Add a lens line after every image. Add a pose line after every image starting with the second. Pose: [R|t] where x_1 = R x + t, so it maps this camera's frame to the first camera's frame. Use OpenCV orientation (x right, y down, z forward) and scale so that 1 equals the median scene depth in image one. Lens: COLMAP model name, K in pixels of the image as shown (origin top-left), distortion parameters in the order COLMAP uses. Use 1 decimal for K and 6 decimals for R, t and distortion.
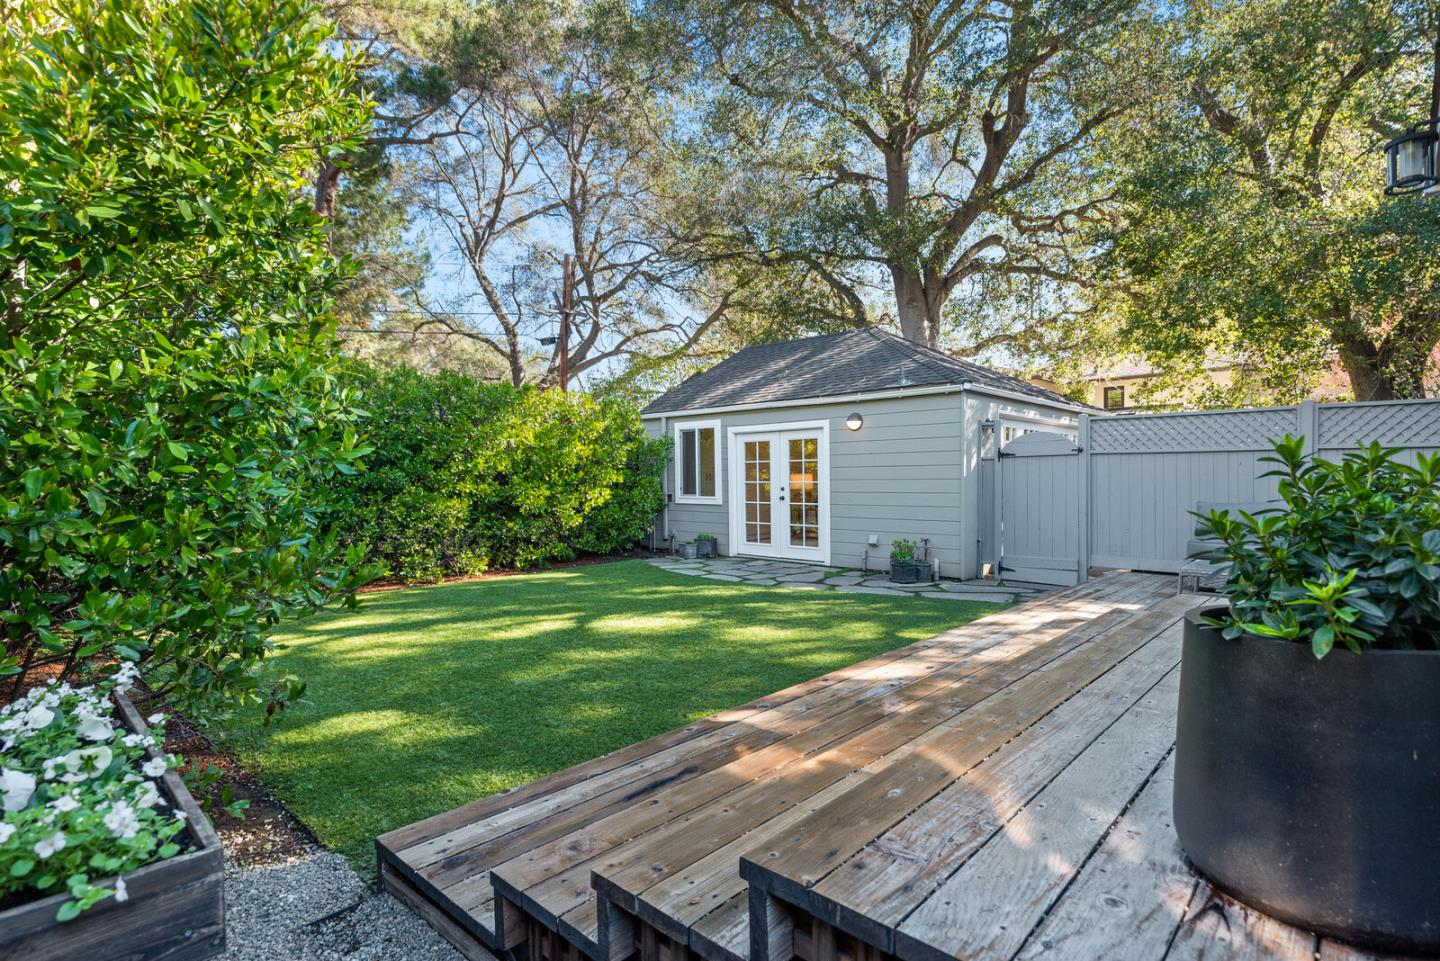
lens RADIAL K [[708.9, 0, 715.5], [0, 708.9, 483.4], [0, 0, 1]] dist [0.001314, -0.000018]
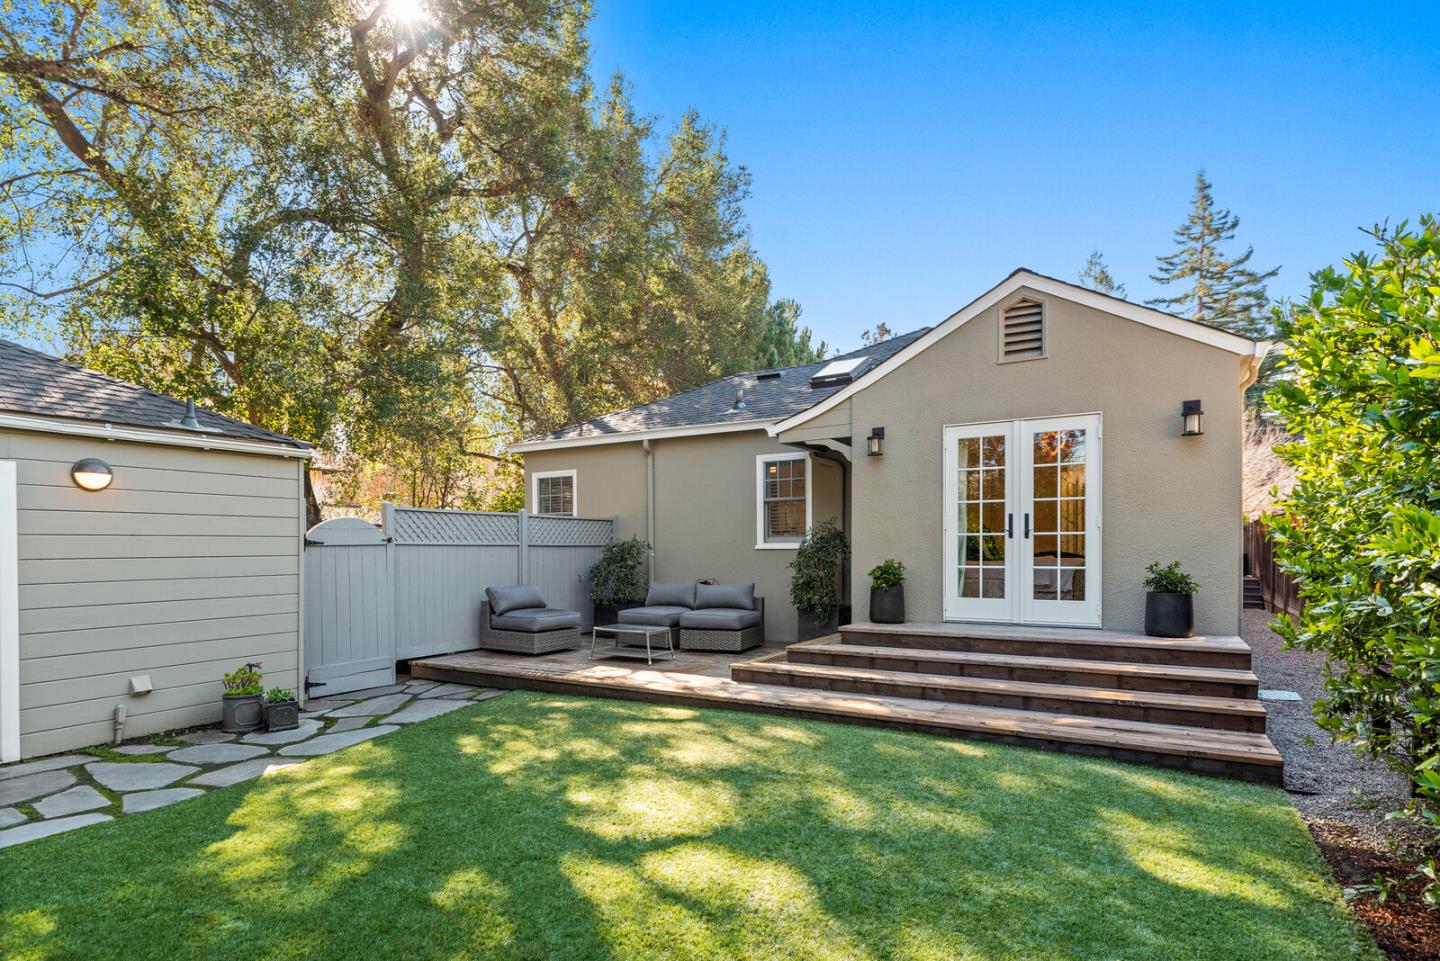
lens RADIAL K [[740.9, 0, 747.8], [0, 740.9, 565.9], [0, 0, 1]] dist [0.002246, 0.000120]
pose [[-0.233466, -0.018559, 0.972188, -0.909017], [0.013956, 0.999651, 0.022435, -0.045377], [-0.972265, 0.018805, -0.233125, 1.244947]]
